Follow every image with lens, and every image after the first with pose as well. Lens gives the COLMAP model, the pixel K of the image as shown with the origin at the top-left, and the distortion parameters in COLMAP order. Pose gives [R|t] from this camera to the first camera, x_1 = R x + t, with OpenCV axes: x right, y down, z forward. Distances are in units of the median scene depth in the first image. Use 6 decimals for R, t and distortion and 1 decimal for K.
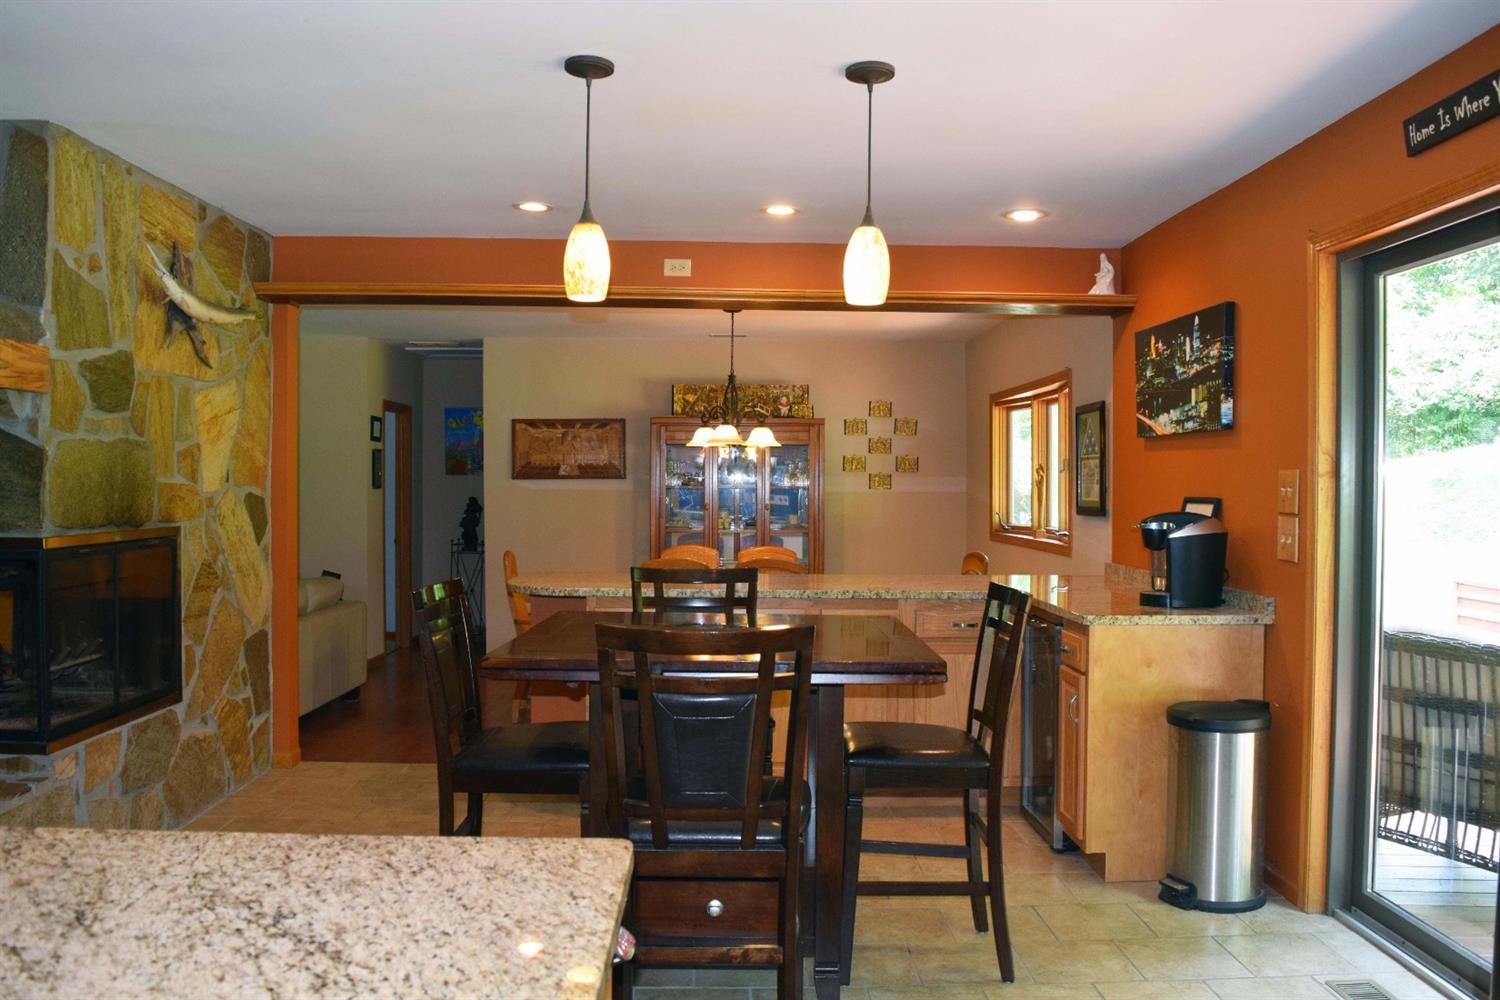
lens RADIAL K [[1174.5, 0, 753.6], [0, 1174.5, 505.3], [0, 0, 1]] dist [-0.096410, 0.021905]
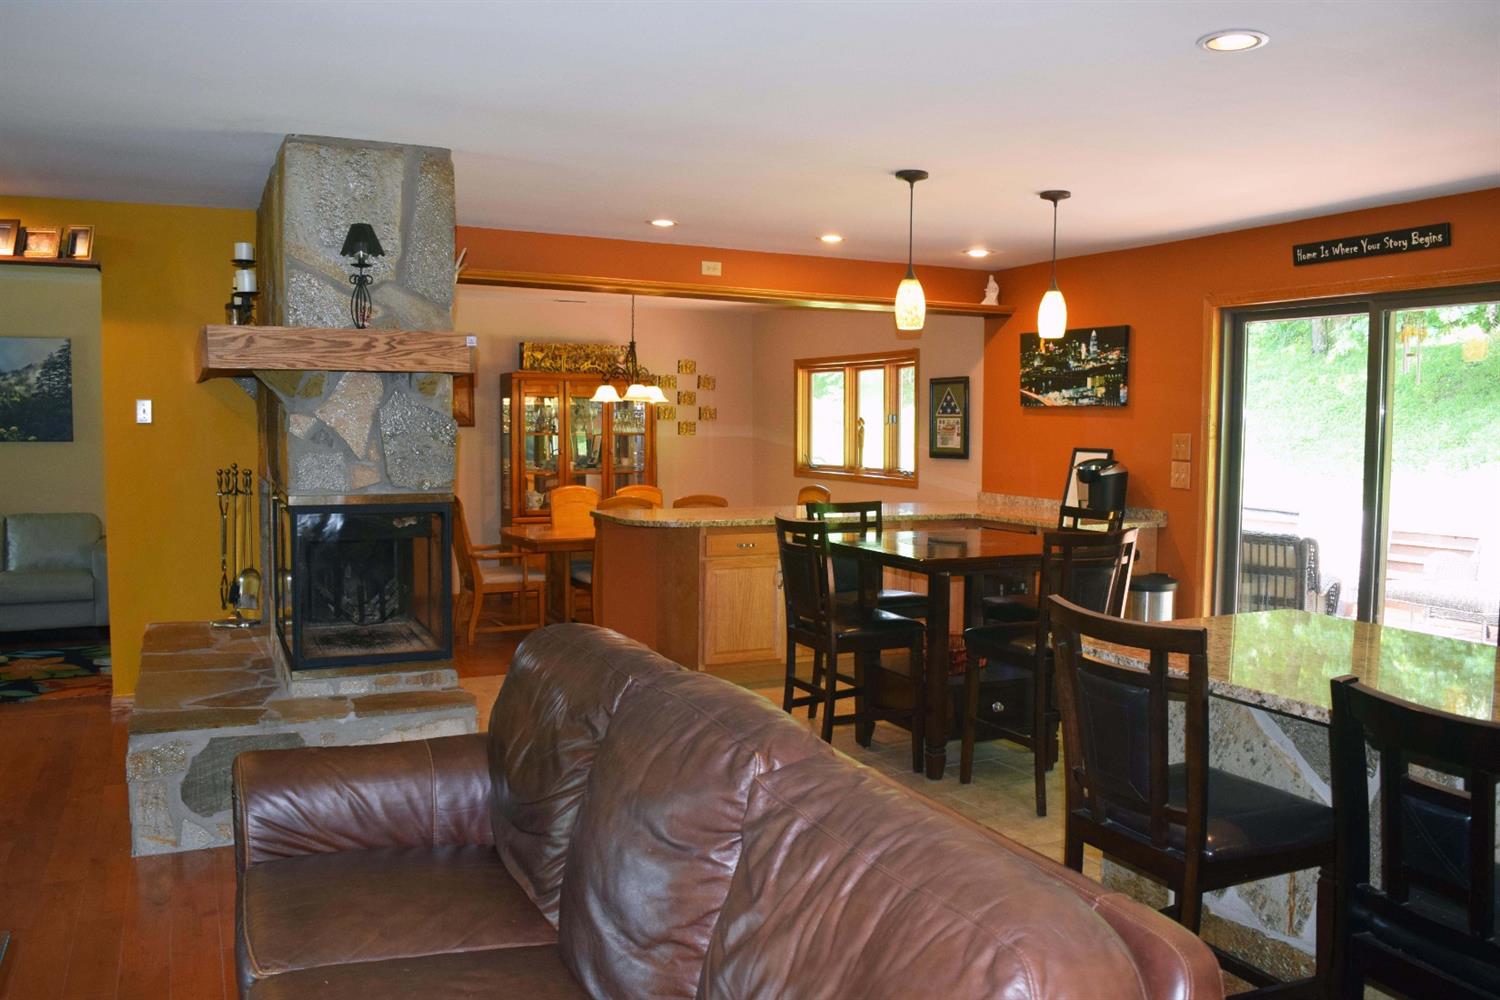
lens RADIAL K [[1174.5, 0, 752.7], [0, 1174.5, 507.8], [0, 0, 1]] dist [-0.096410, 0.021905]
pose [[0.908429, -0.029503, 0.416997, -0.672976], [0.004629, 0.998155, 0.060535, -0.023916], [-0.418014, -0.053062, 0.906890, -0.222779]]
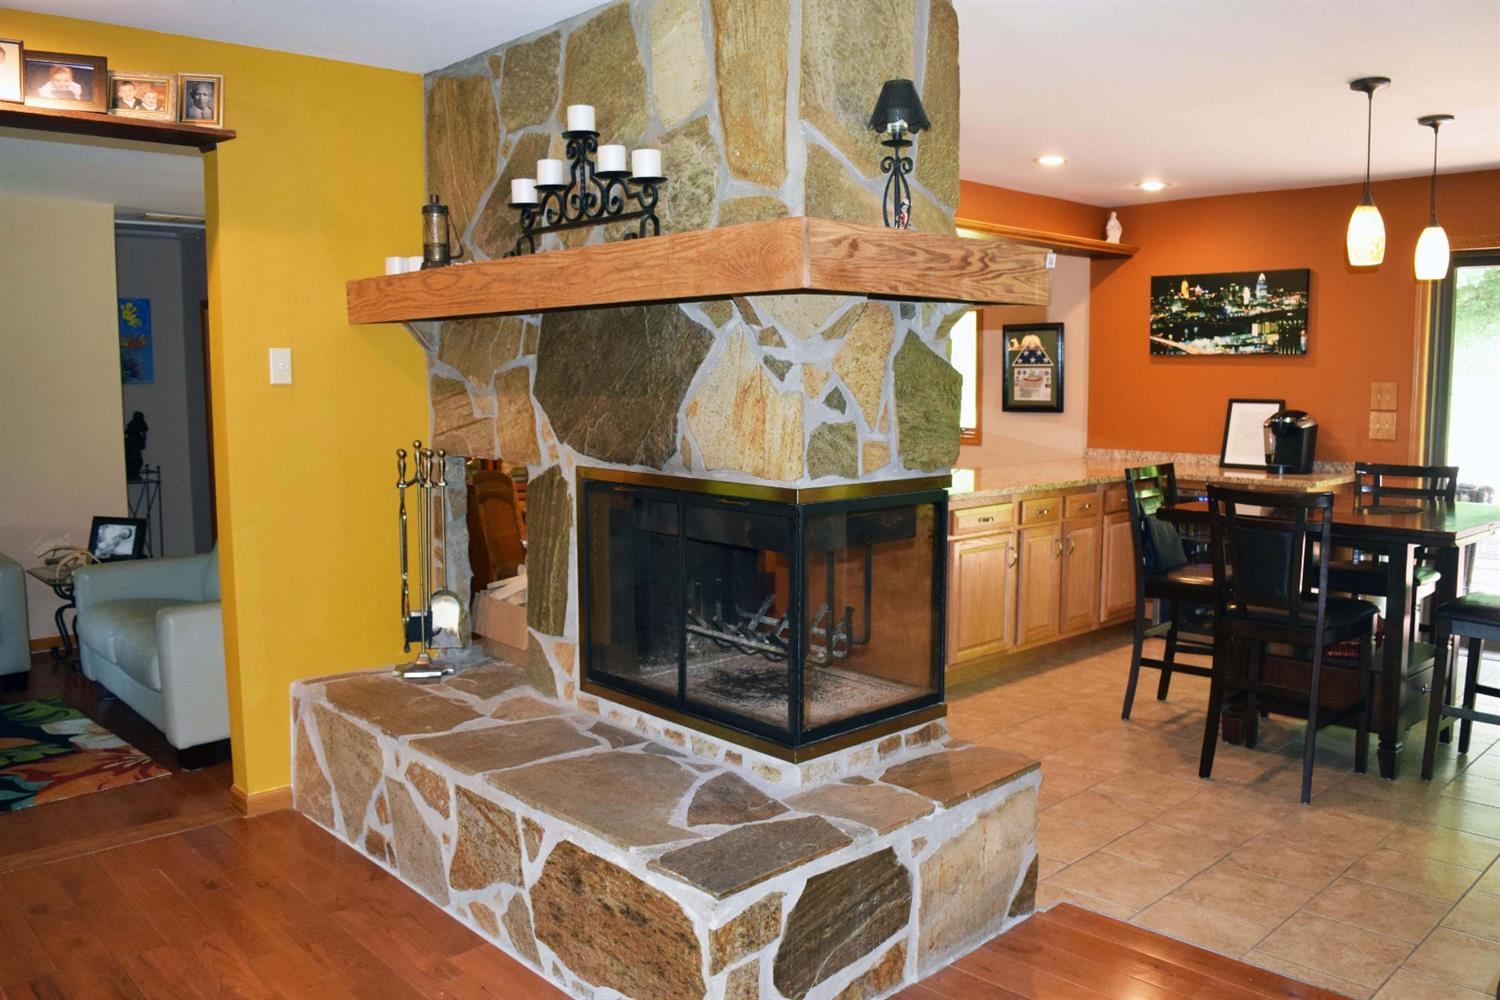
lens RADIAL K [[1174.5, 0, 751.8], [0, 1174.5, 505.6], [0, 0, 1]] dist [-0.096410, 0.021905]
pose [[0.746842, -0.082587, 0.659854, -1.054723], [0.020465, 0.994643, 0.101326, -0.033679], [-0.664687, -0.062170, 0.744531, 0.331595]]
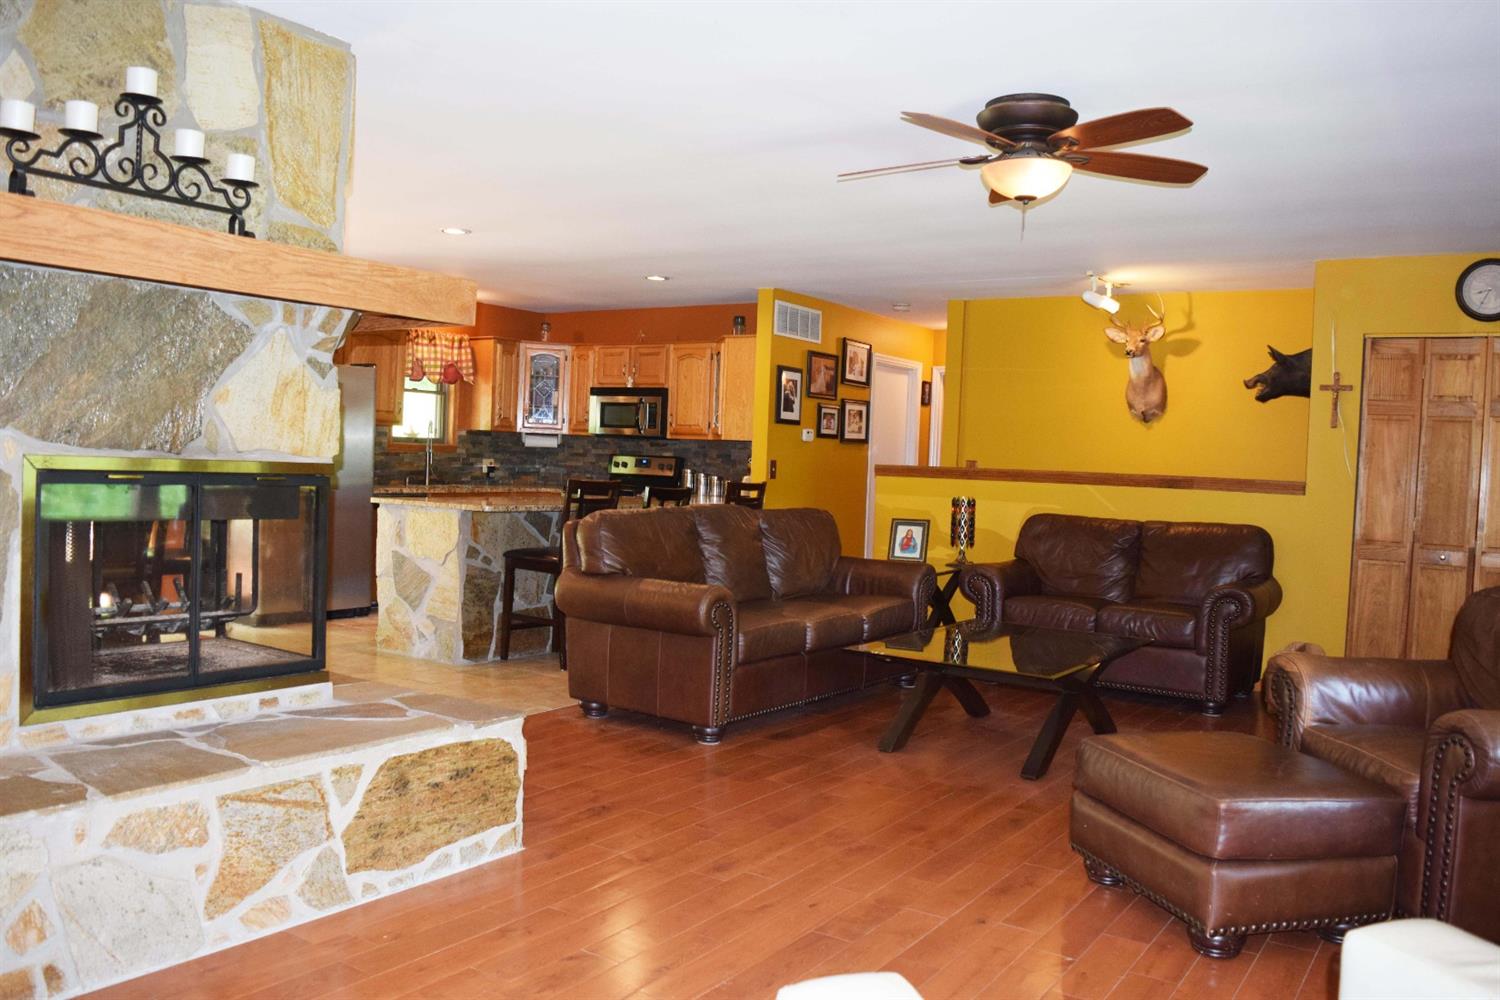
lens RADIAL K [[1174.5, 0, 752.0], [0, 1174.5, 508.1], [0, 0, 1]] dist [-0.096410, 0.021905]
pose [[-0.812206, -0.066397, 0.579580, -1.321070], [-0.037058, 0.997368, 0.062326, -0.008215], [-0.582193, 0.029144, -0.812528, 1.261153]]
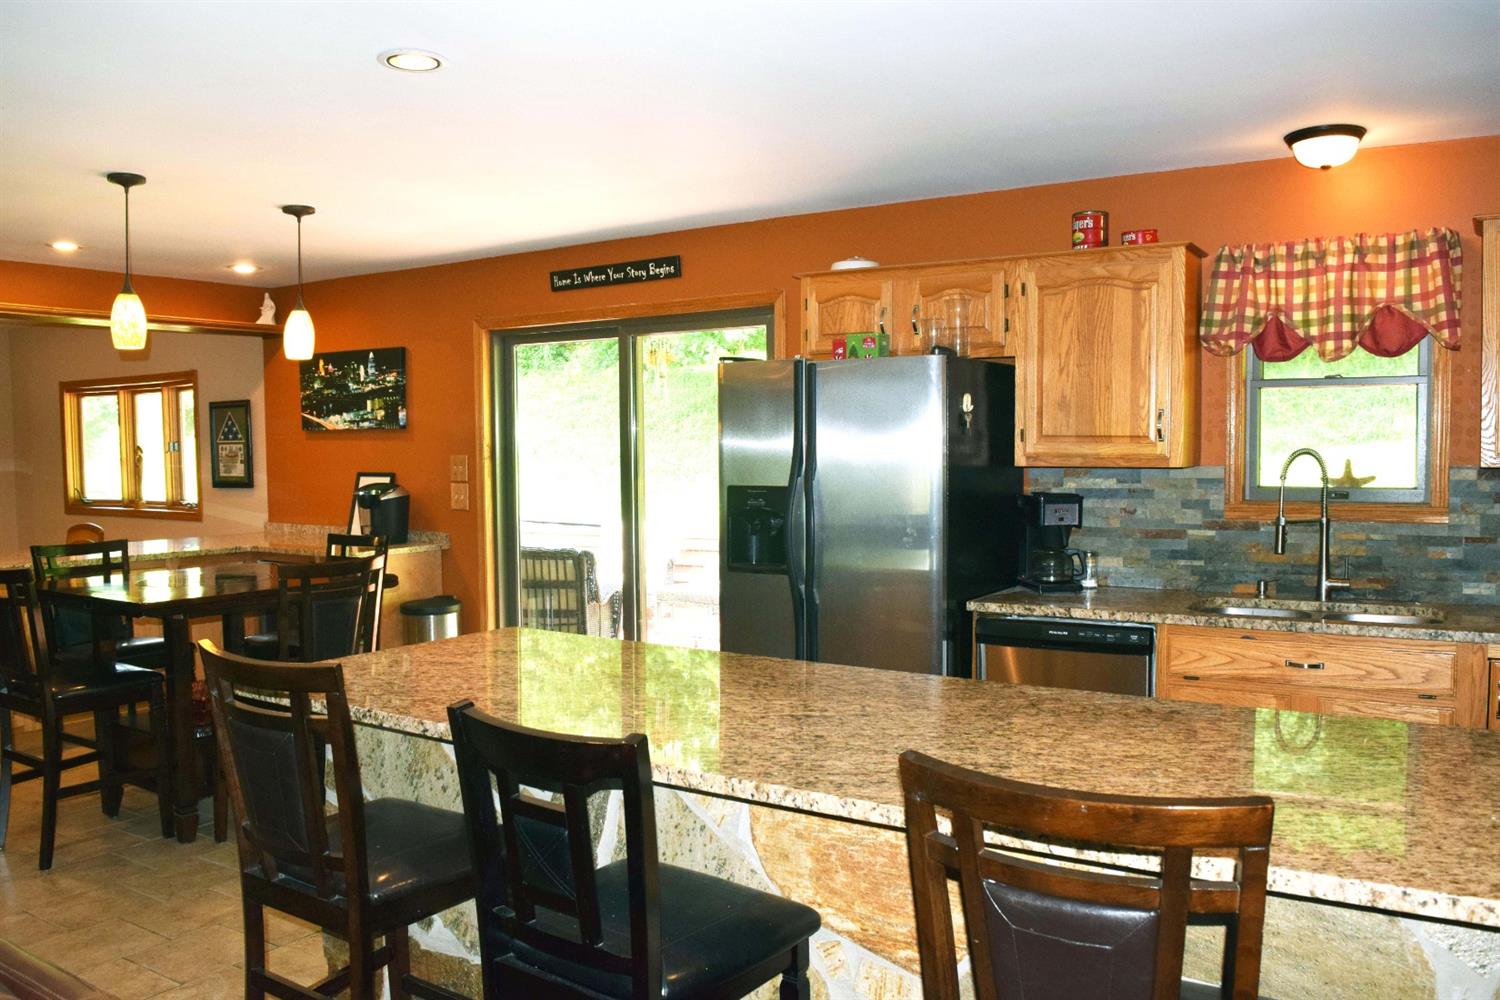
lens RADIAL K [[1174.5, 0, 754.4], [0, 1174.5, 503.8], [0, 0, 1]] dist [-0.096410, 0.021905]
pose [[0.563272, -0.054009, 0.824504, -0.585435], [0.026574, 0.998529, 0.047254, -0.024549], [-0.825844, -0.004706, 0.563879, -0.262165]]
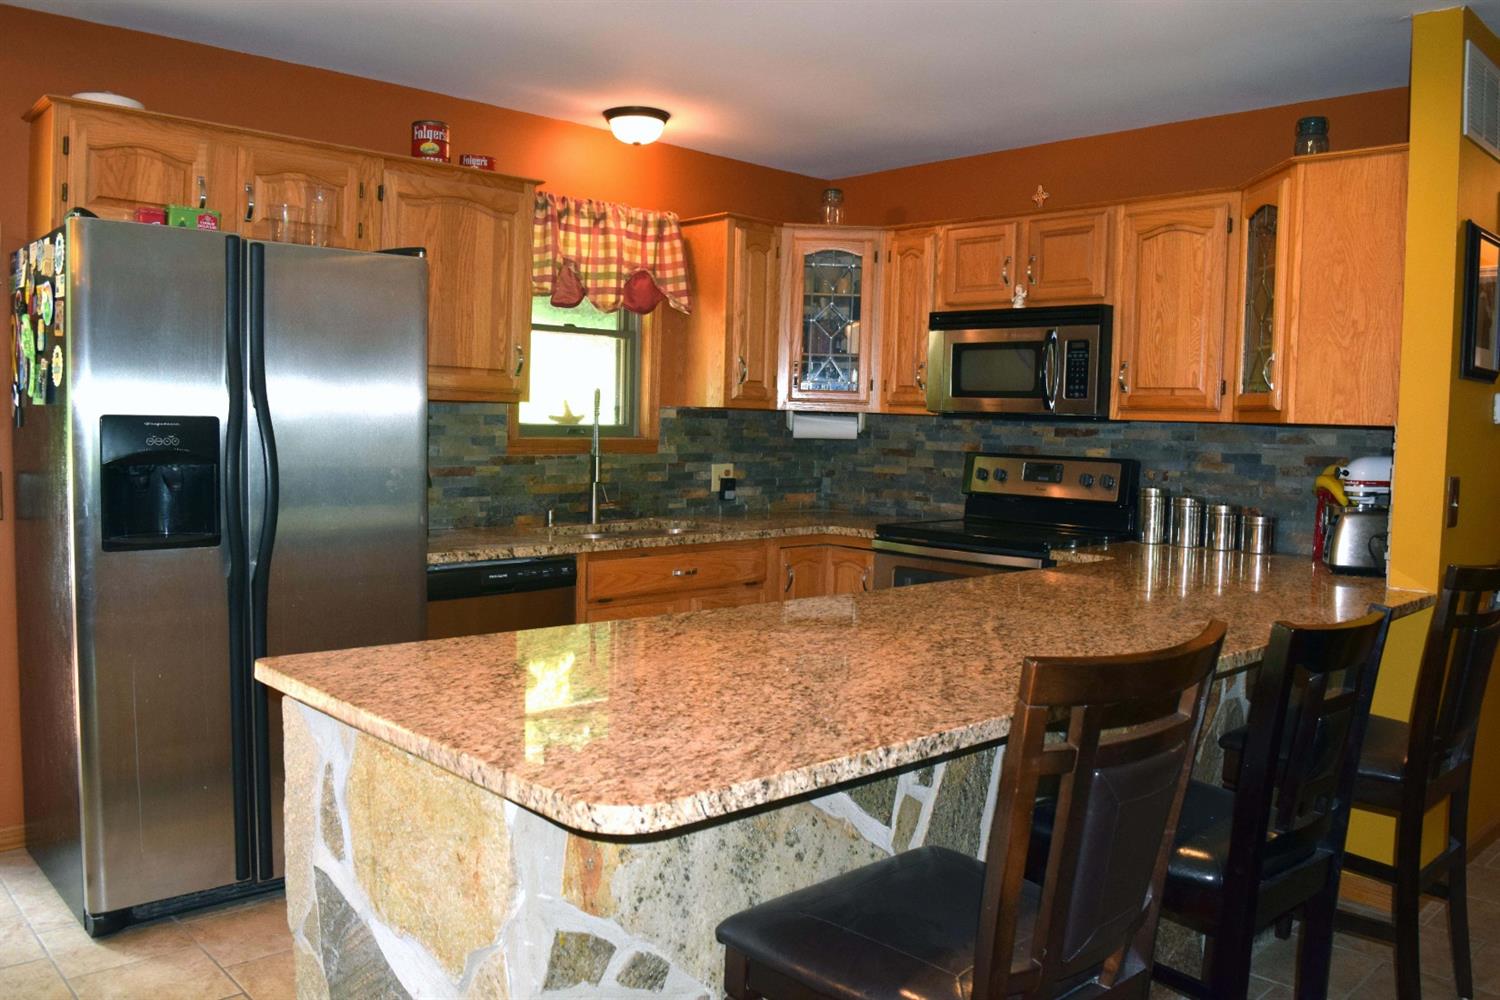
lens RADIAL K [[1174.5, 0, 755.5], [0, 1174.5, 503.1], [0, 0, 1]] dist [-0.096410, 0.021905]
pose [[-0.666572, -0.076089, 0.741547, -0.463109], [-0.016498, 0.996039, 0.087372, -0.005968], [-0.745258, 0.046006, -0.665187, 0.456565]]
